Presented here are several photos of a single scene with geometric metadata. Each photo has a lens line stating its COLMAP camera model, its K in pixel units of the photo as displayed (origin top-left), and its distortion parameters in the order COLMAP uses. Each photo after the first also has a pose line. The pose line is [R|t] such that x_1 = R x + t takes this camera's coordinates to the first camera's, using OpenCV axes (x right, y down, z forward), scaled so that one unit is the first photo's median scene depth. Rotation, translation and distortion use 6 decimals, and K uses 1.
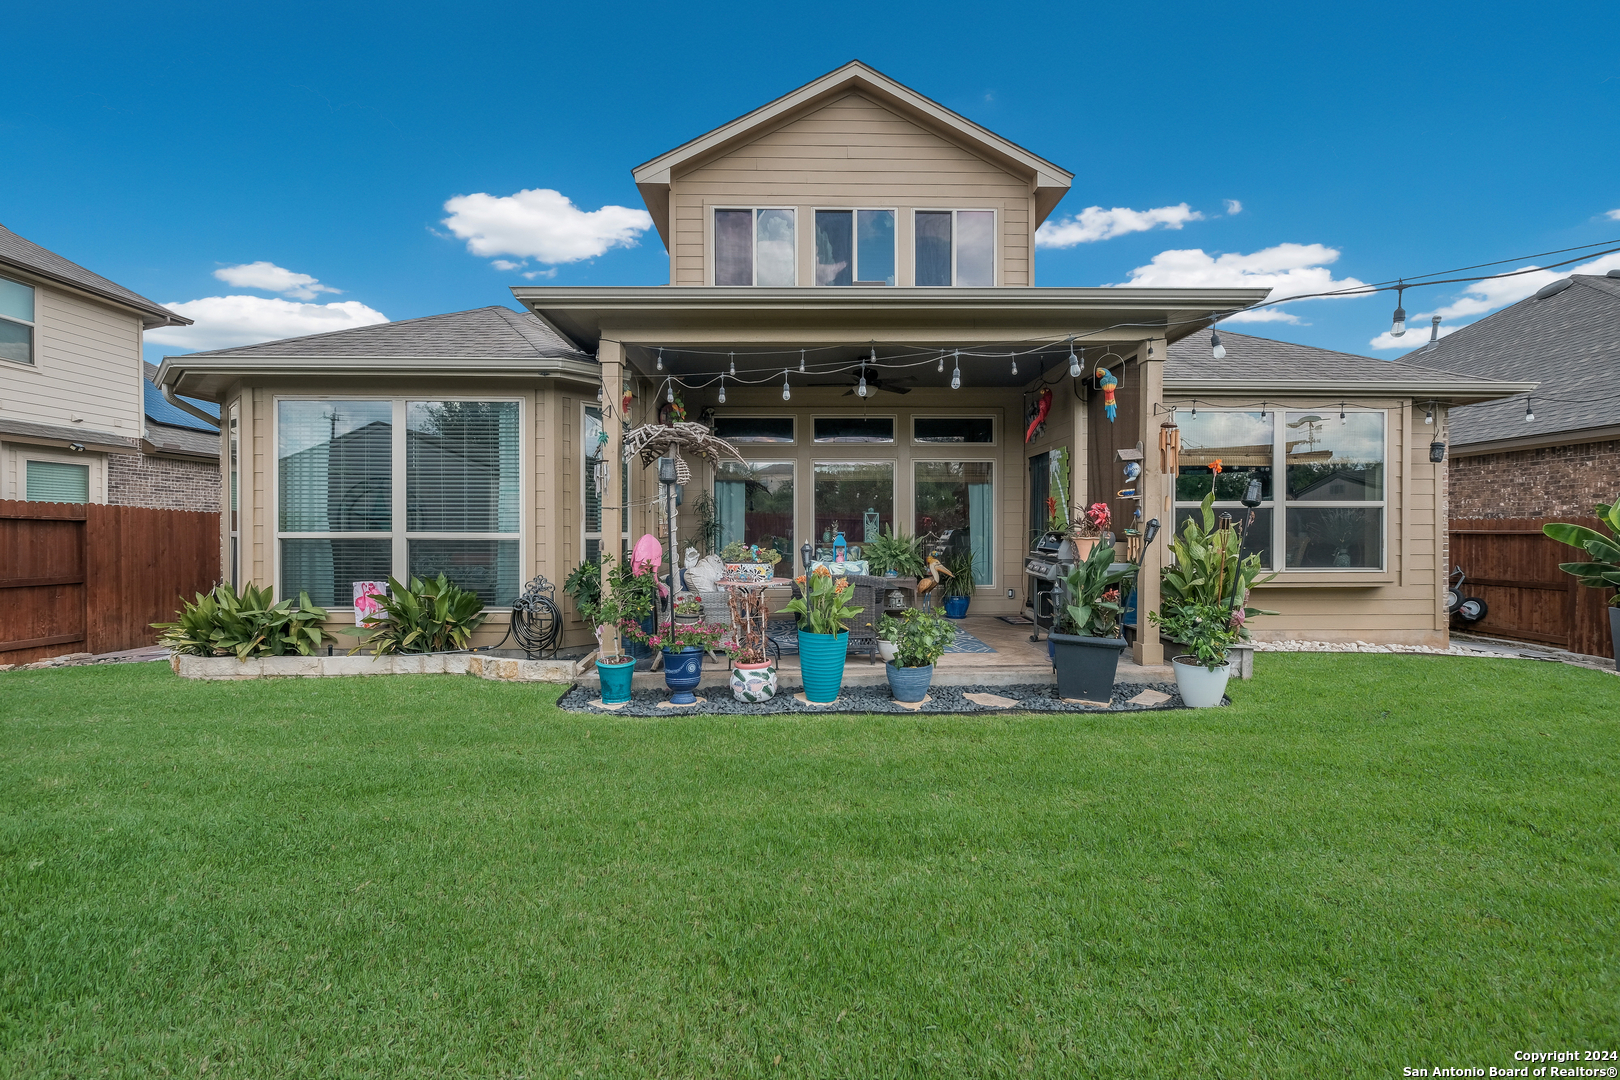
lens RADIAL K [[673.7, 0, 810.0], [0, 673.7, 540.0], [0, 0, 1]] dist [0.038298, -0.011183]
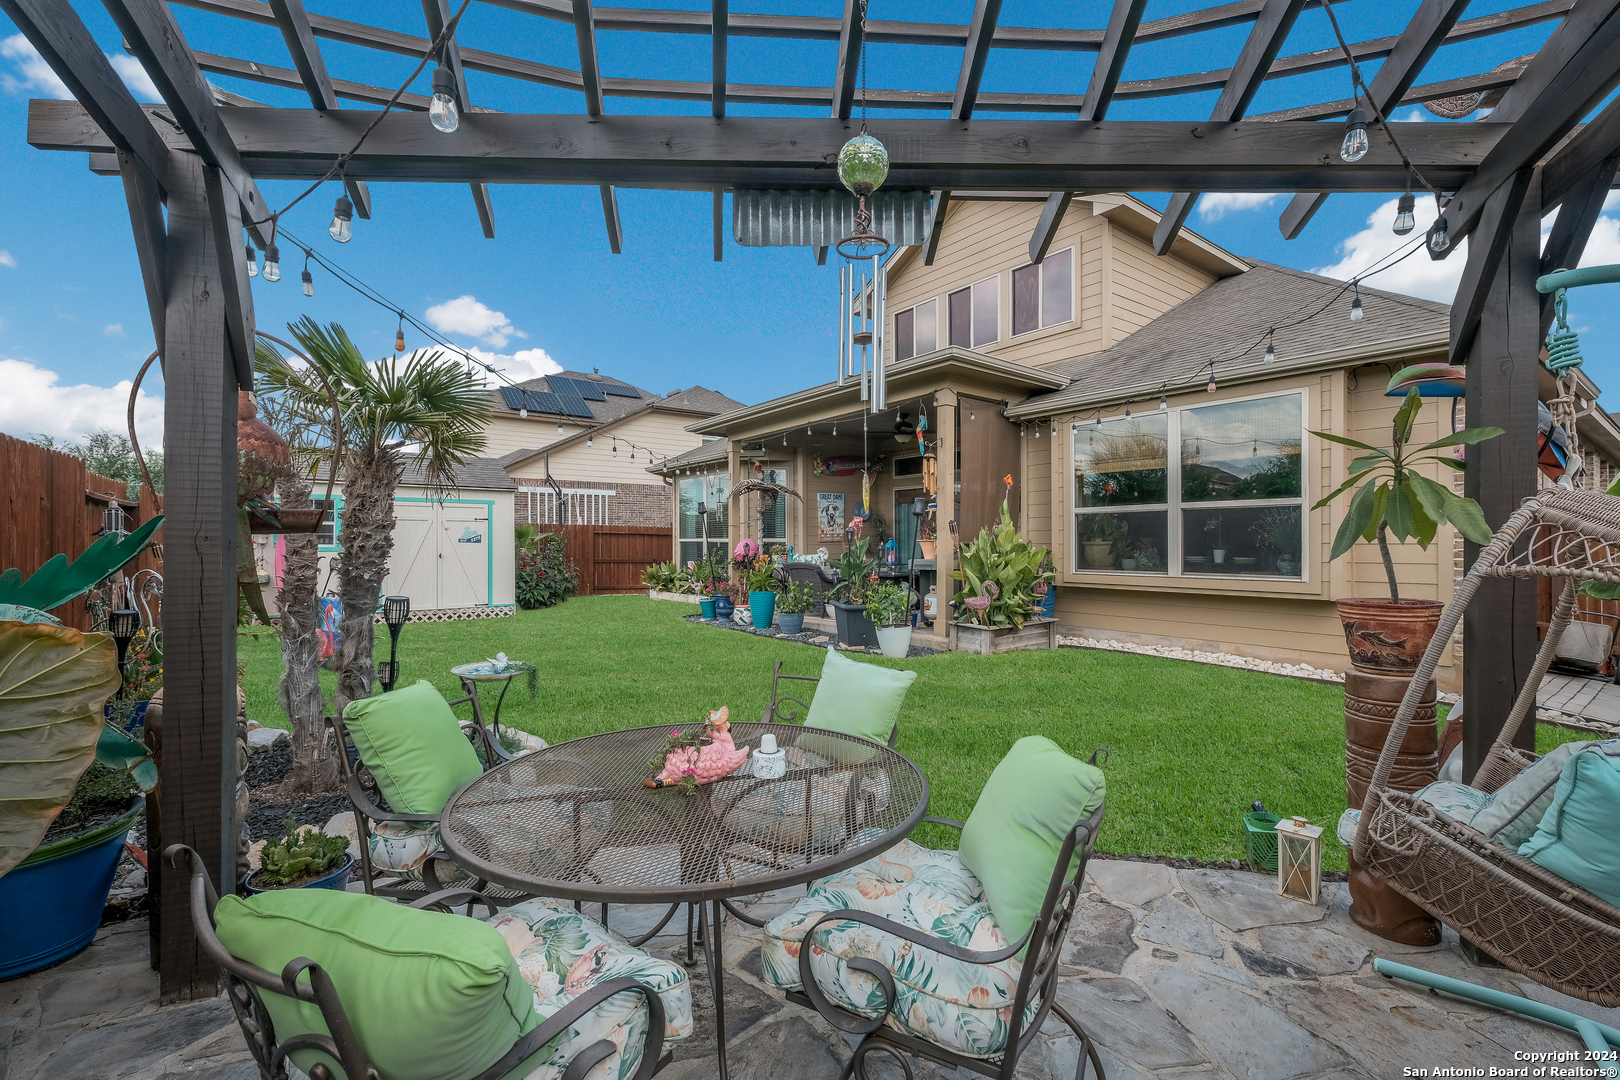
lens RADIAL K [[673.7, 0, 810.0], [0, 673.7, 540.0], [0, 0, 1]] dist [0.038298, -0.011183]
pose [[0.586760, -0.002491, -0.809757, 1.162351], [-0.003963, 0.999974, -0.005948, 0.003087], [0.809751, 0.006699, 0.586735, 0.016775]]
